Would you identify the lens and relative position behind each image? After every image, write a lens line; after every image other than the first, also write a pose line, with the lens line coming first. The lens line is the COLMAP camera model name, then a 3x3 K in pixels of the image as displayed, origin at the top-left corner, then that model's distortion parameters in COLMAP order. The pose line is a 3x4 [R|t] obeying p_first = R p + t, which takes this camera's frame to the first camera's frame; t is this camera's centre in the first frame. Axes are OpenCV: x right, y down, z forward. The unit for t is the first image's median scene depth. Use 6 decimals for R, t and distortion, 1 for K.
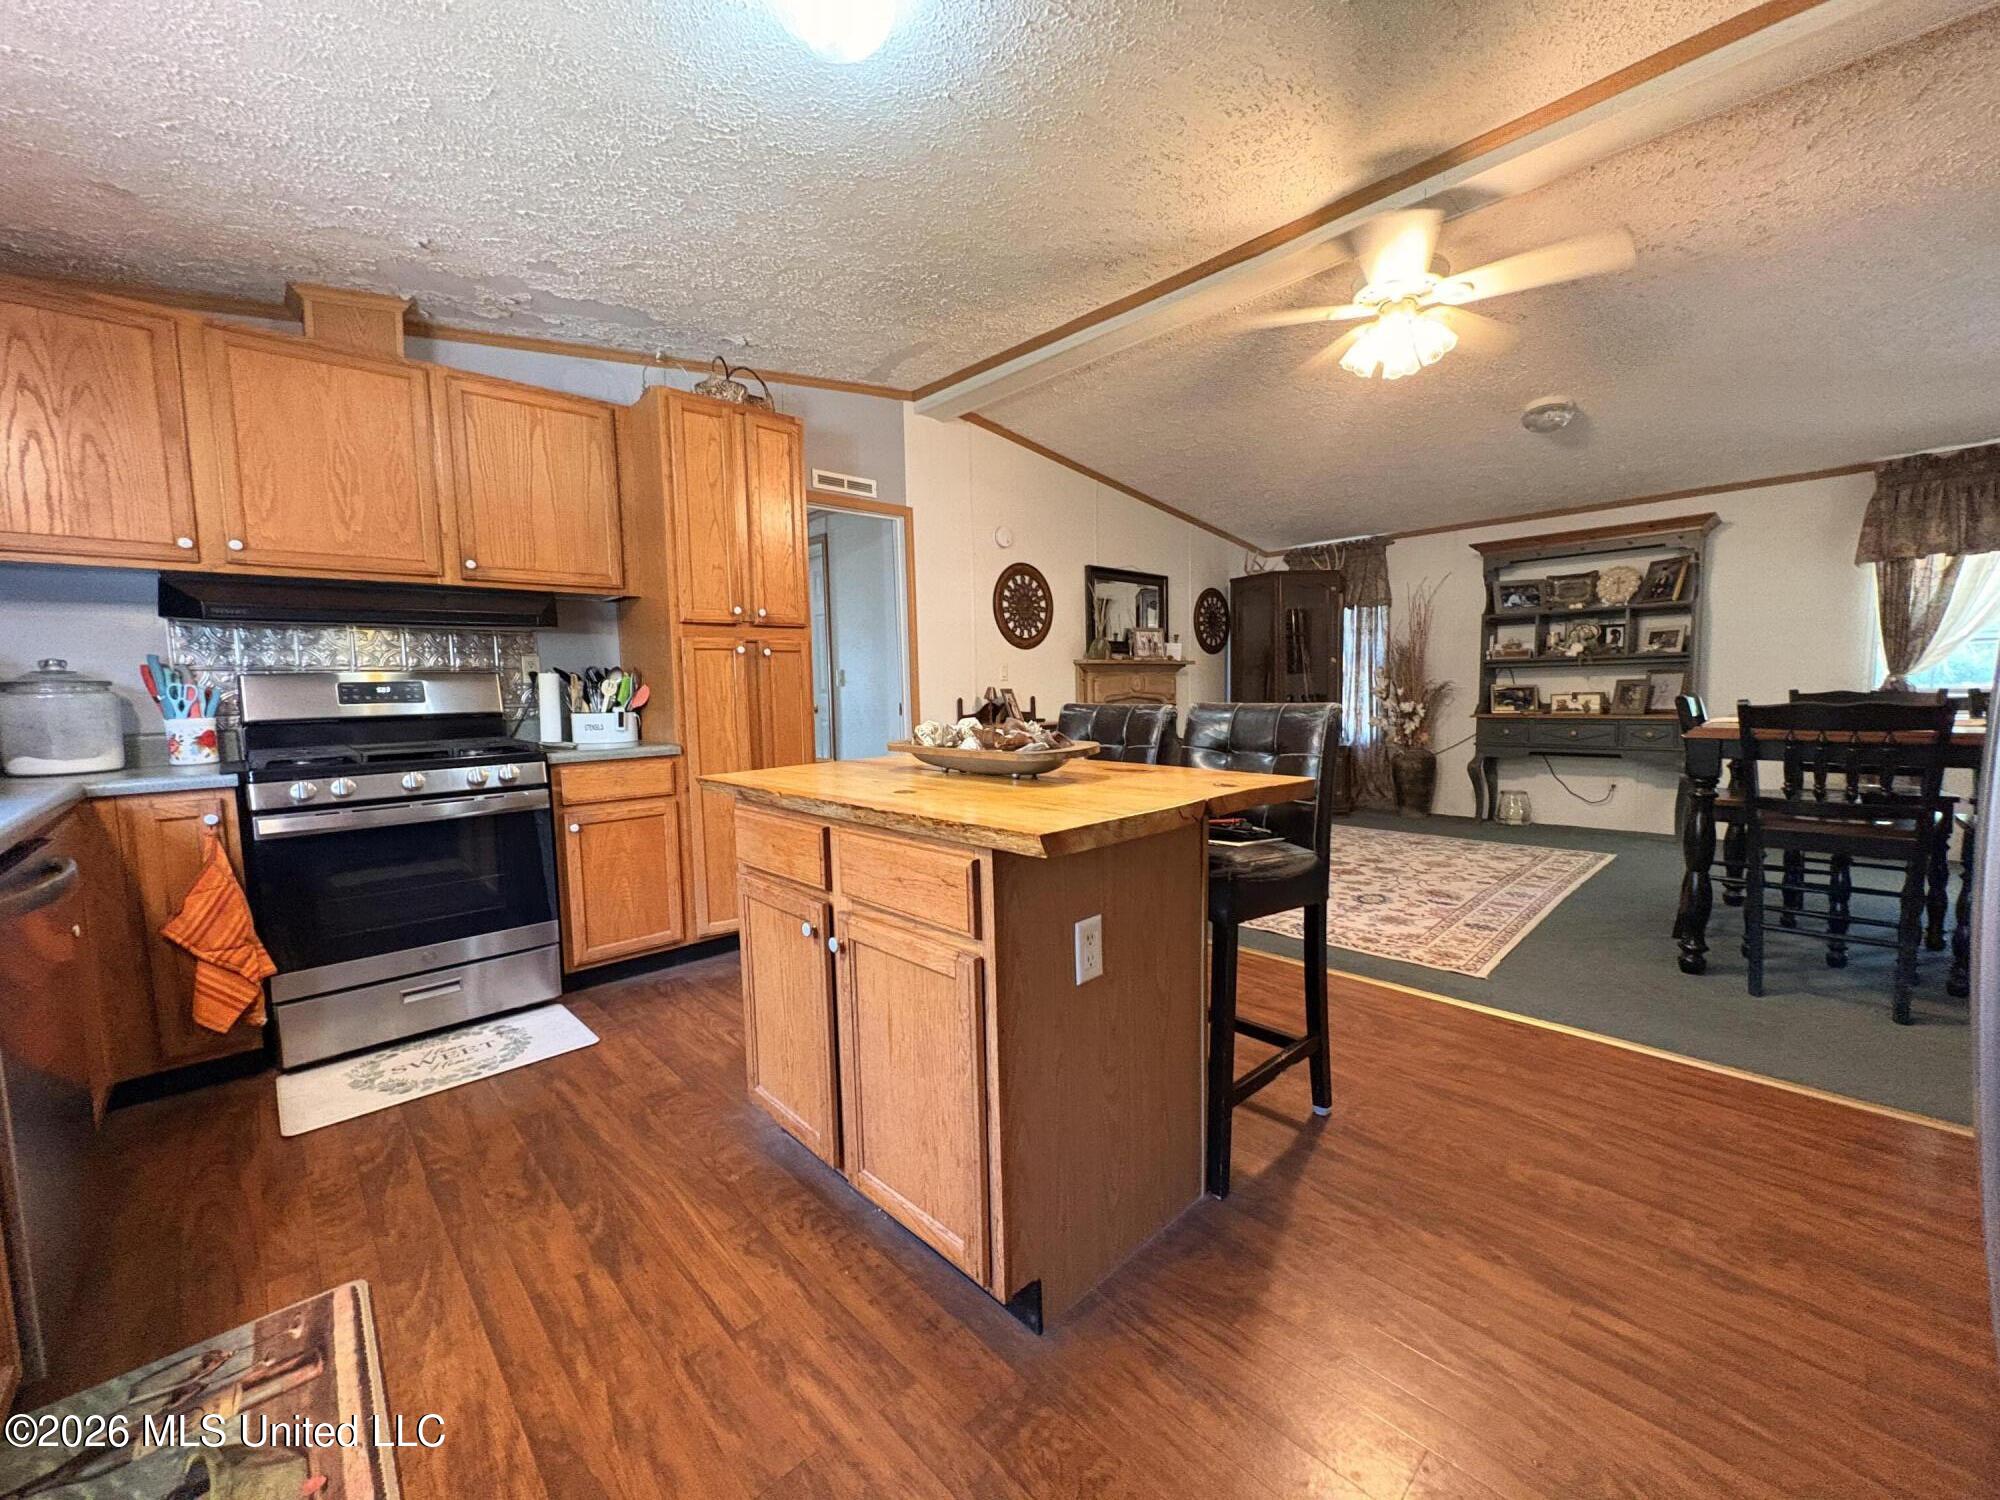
lens RADIAL K [[800.8, 0, 1002.5], [0, 800.8, 751.8], [0, 0, 1]] dist [-0.002257, -0.000165]
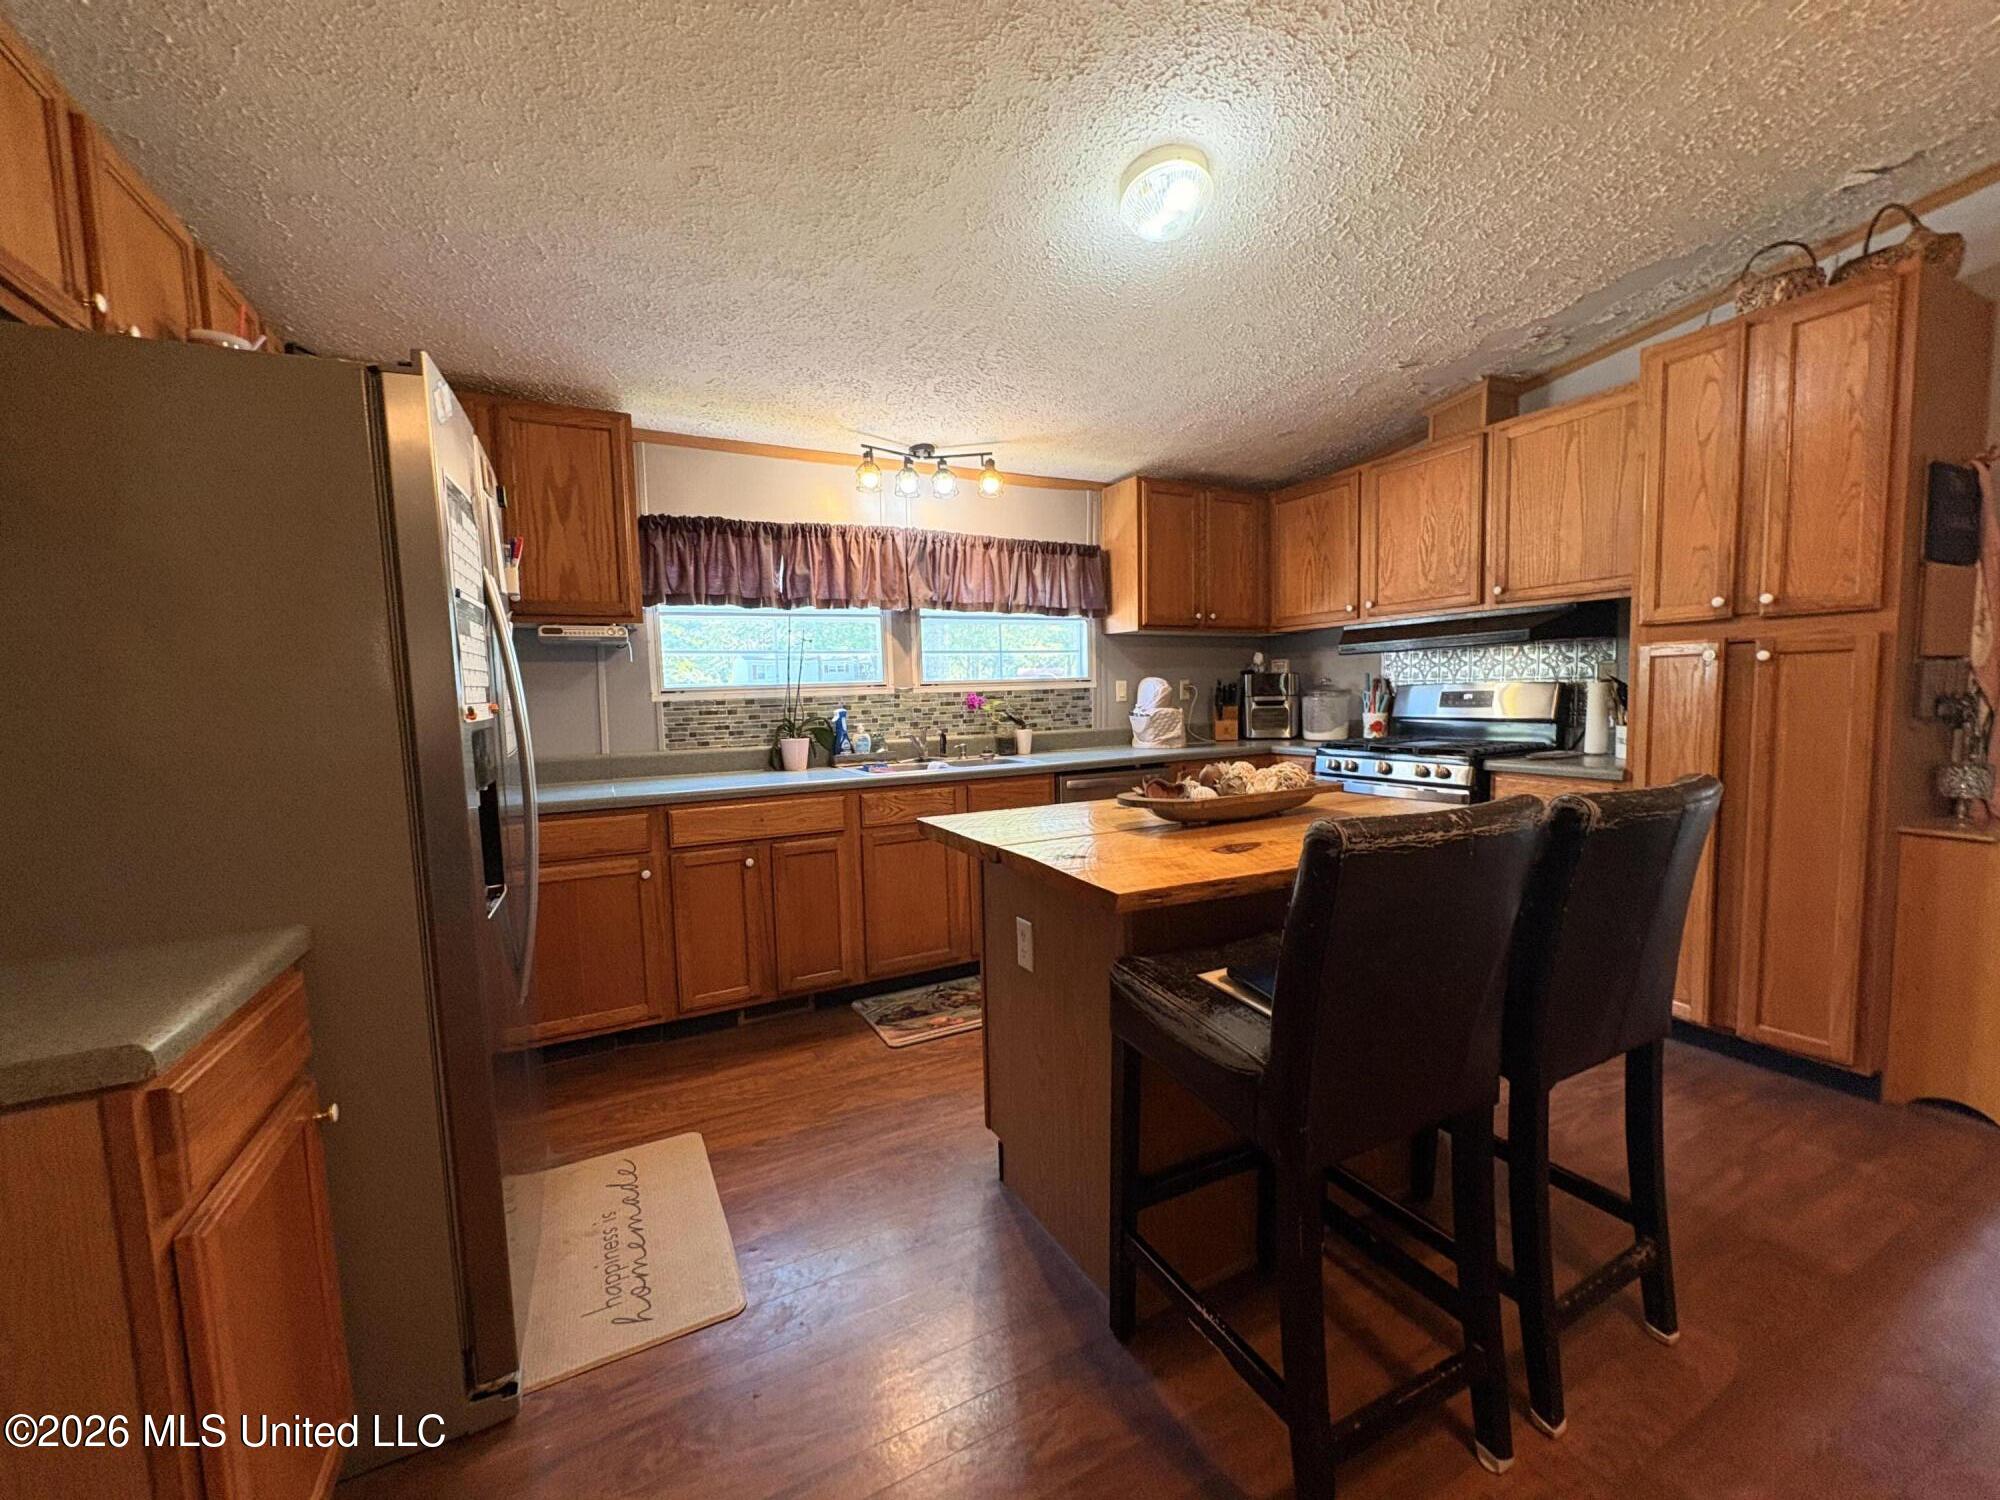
lens RADIAL K [[800.8, 0, 1004.1], [0, 800.8, 755.0], [0, 0, 1]] dist [-0.002257, -0.000165]
pose [[-0.294351, 0.101534, -0.950288, 0.663944], [-0.053986, 0.990986, 0.122604, -0.102760], [0.954171, 0.087391, -0.286217, 0.673891]]
